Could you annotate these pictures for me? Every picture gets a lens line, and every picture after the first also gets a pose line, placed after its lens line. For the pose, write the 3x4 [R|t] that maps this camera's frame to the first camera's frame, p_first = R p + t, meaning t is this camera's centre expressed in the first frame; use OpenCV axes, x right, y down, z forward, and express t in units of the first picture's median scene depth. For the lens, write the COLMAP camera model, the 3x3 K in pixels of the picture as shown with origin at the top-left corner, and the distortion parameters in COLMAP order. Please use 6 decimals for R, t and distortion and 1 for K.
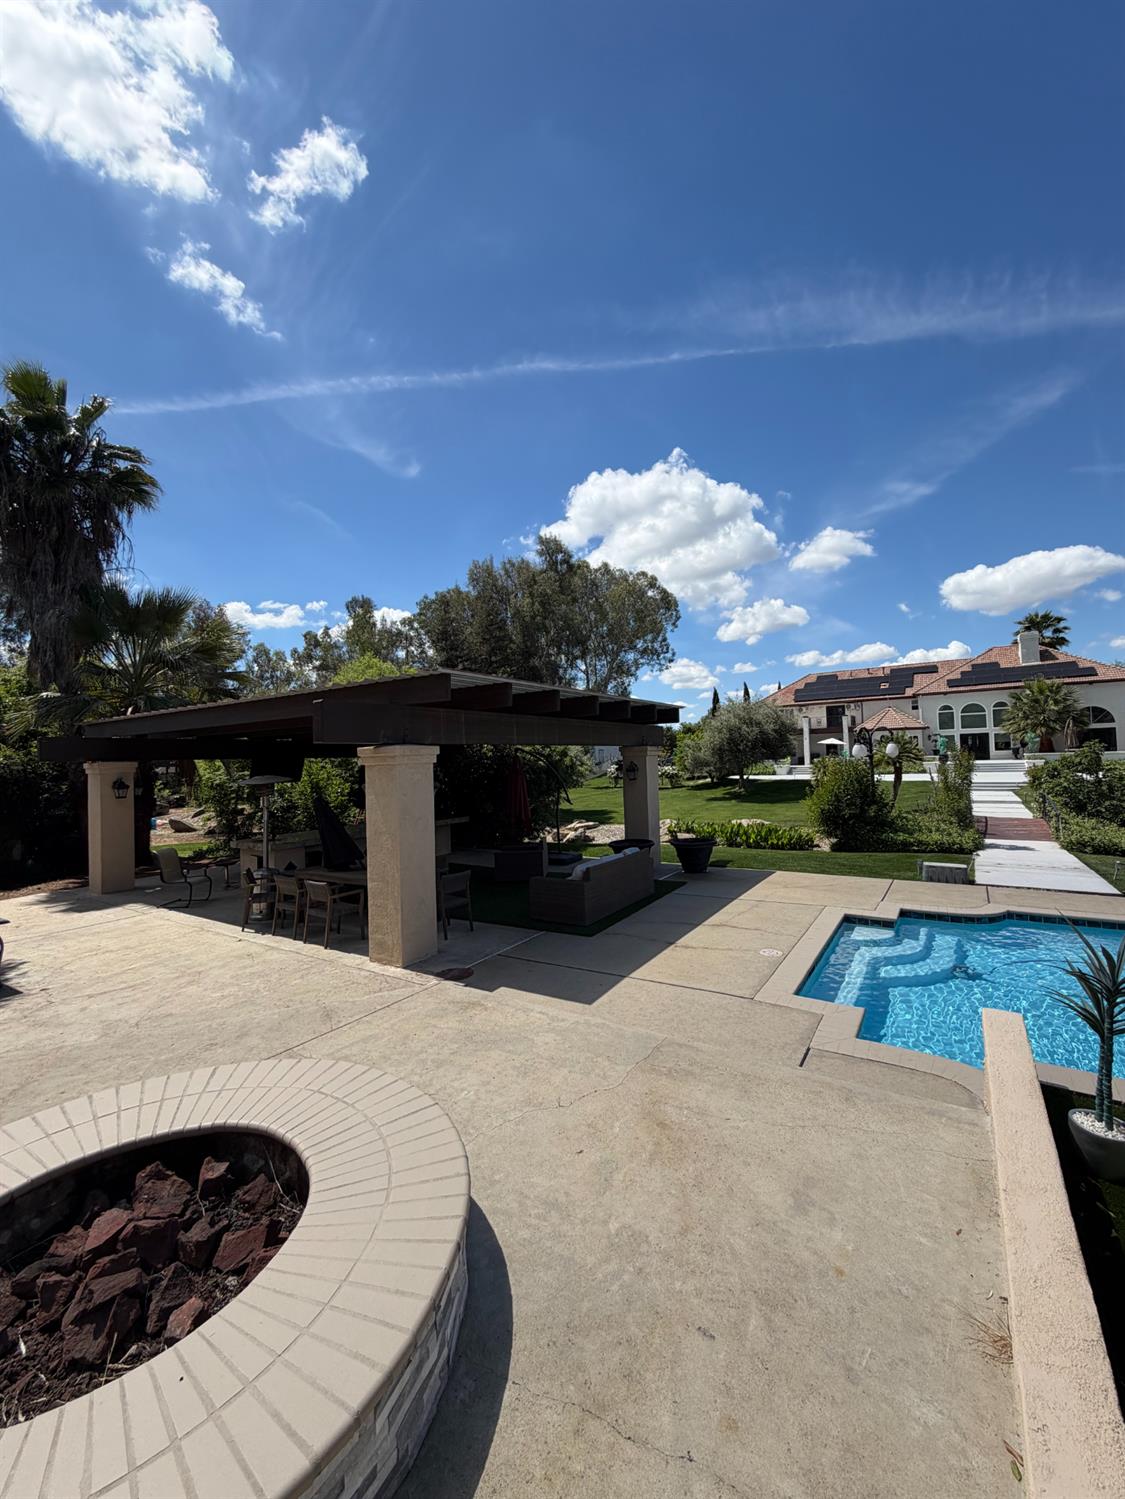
lens RADIAL K [[597.5, 0, 562.5], [0, 597.5, 749.5], [0, 0, 1]] dist [-0.000483, -0.000121]
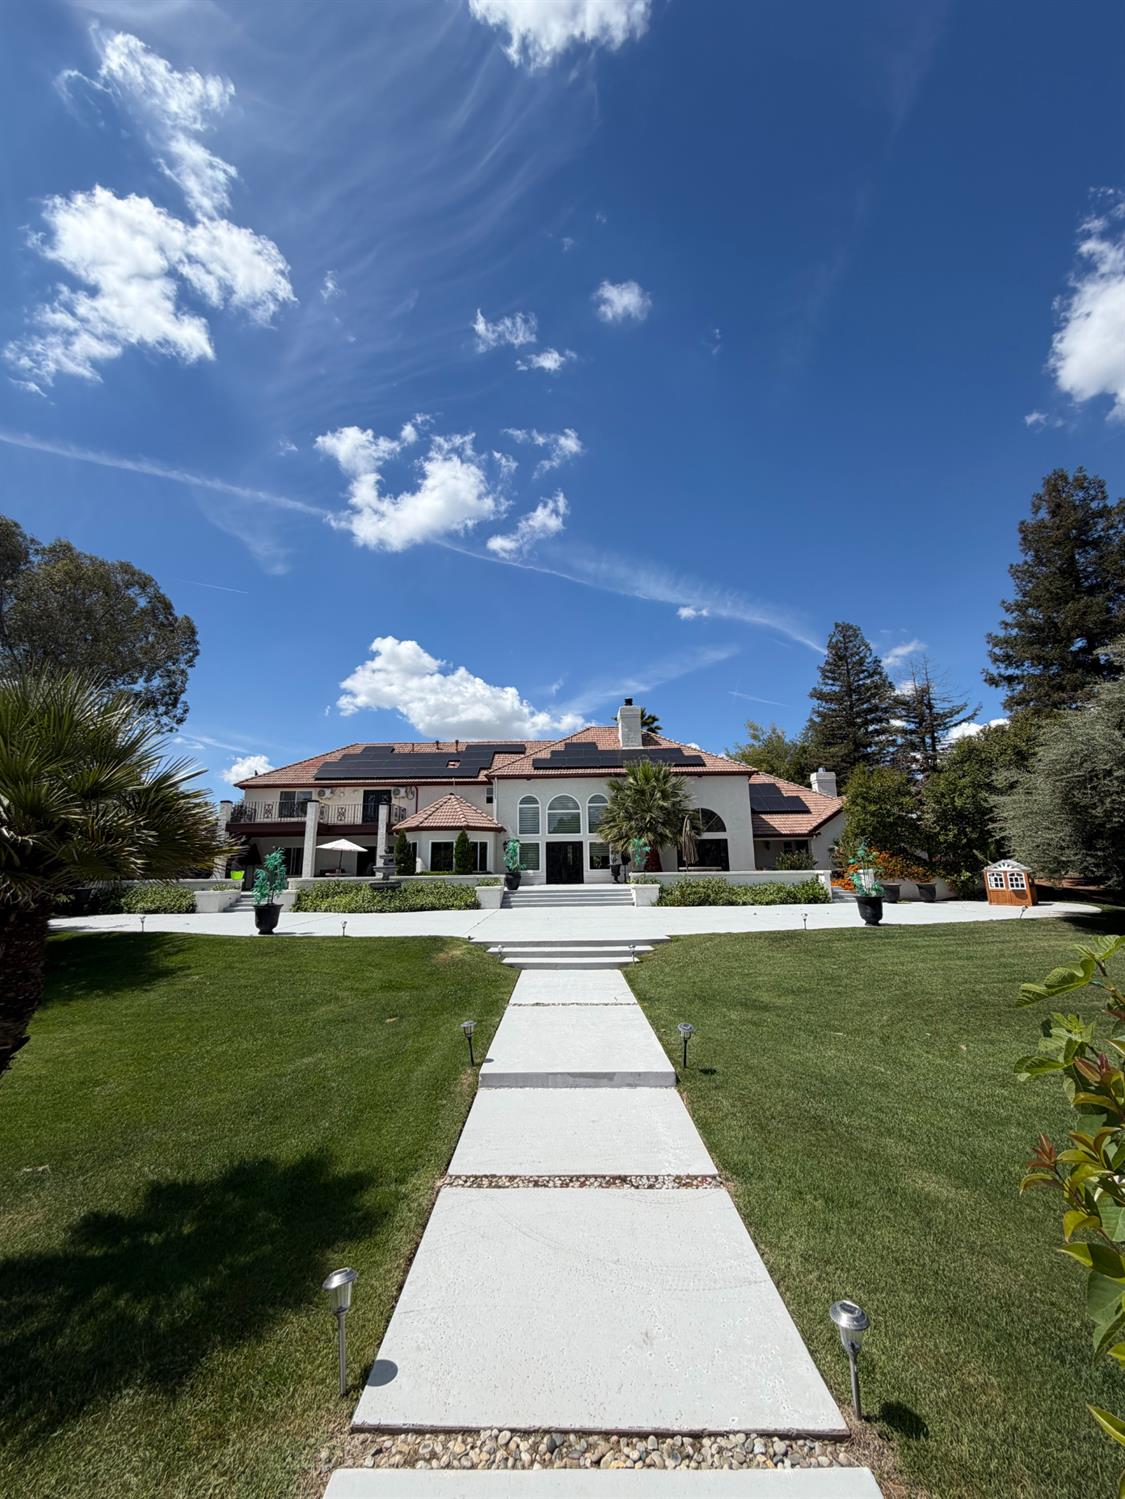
lens RADIAL K [[582.0, 0, 565.9], [0, 582.0, 754.3], [0, 0, 1]] dist [-0.001745, -0.000241]
pose [[0.837567, 0.127366, 0.531280, 0.317254], [-0.020452, 0.979074, -0.202475, 0.007625], [-0.545951, 0.158721, 0.822645, 0.429763]]
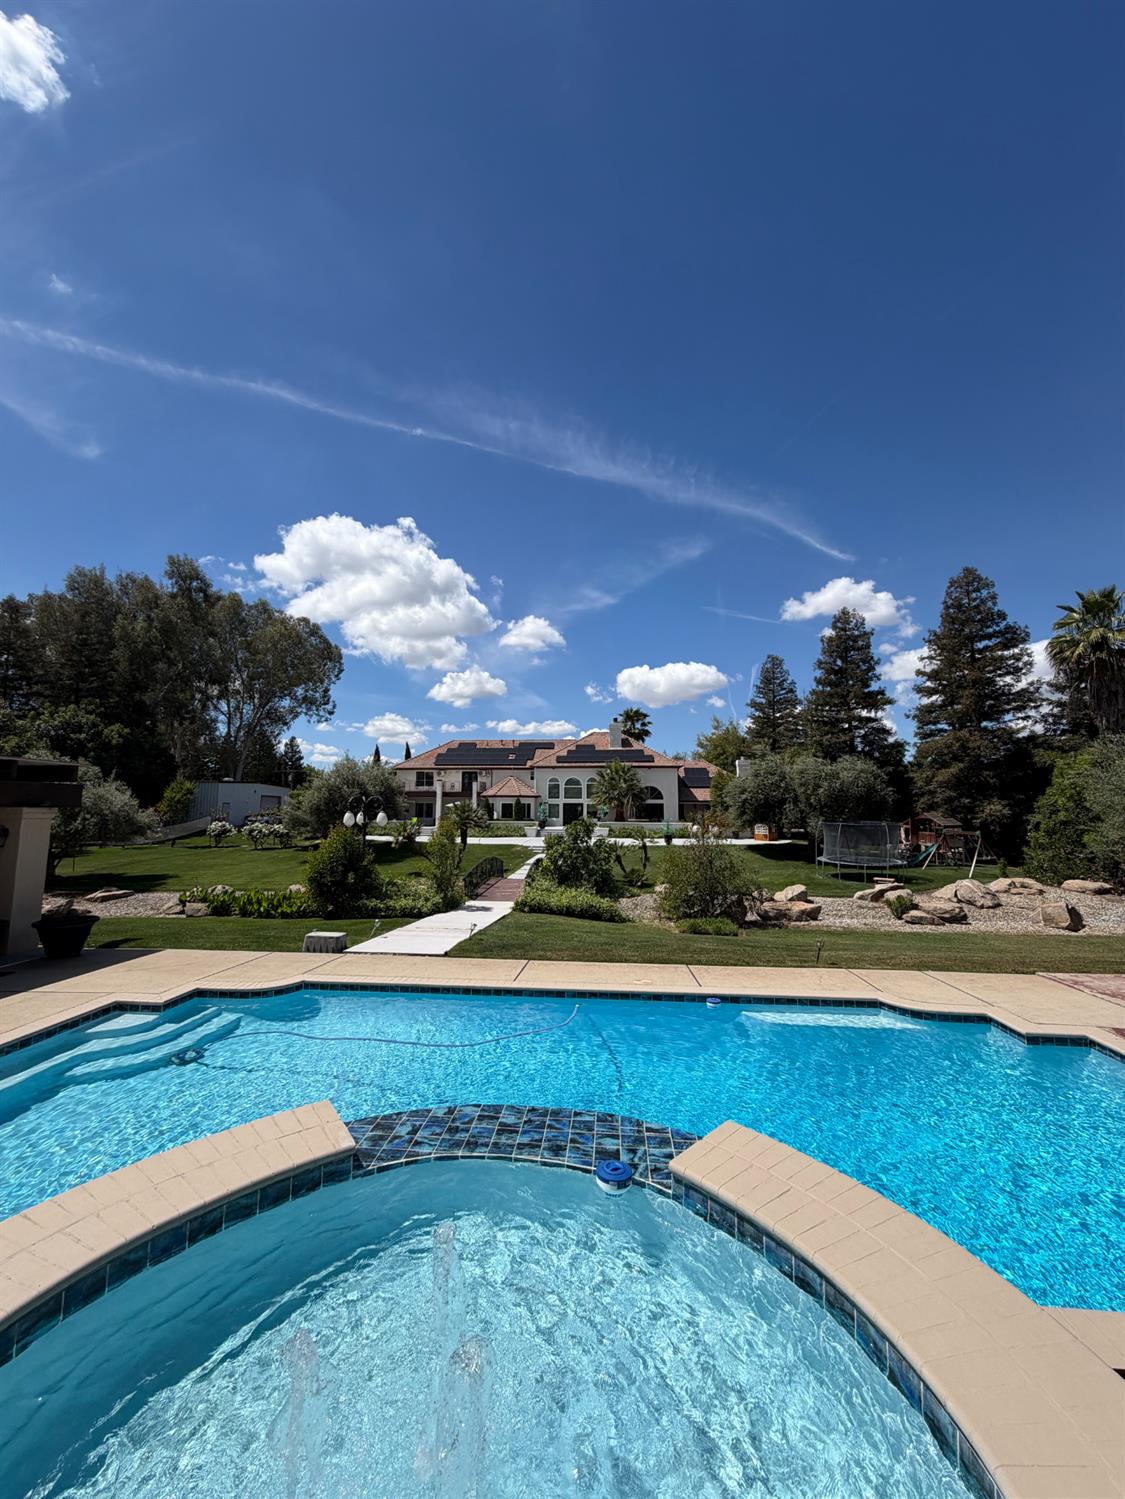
lens RADIAL K [[596.6, 0, 569.9], [0, 596.6, 745.6], [0, 0, 1]] dist [-0.007368, -0.000143]
pose [[0.875880, 0.088765, 0.474294, 0.107831], [-0.039991, 0.992906, -0.111974, -0.007220], [-0.480868, 0.079108, 0.873217, -0.028842]]
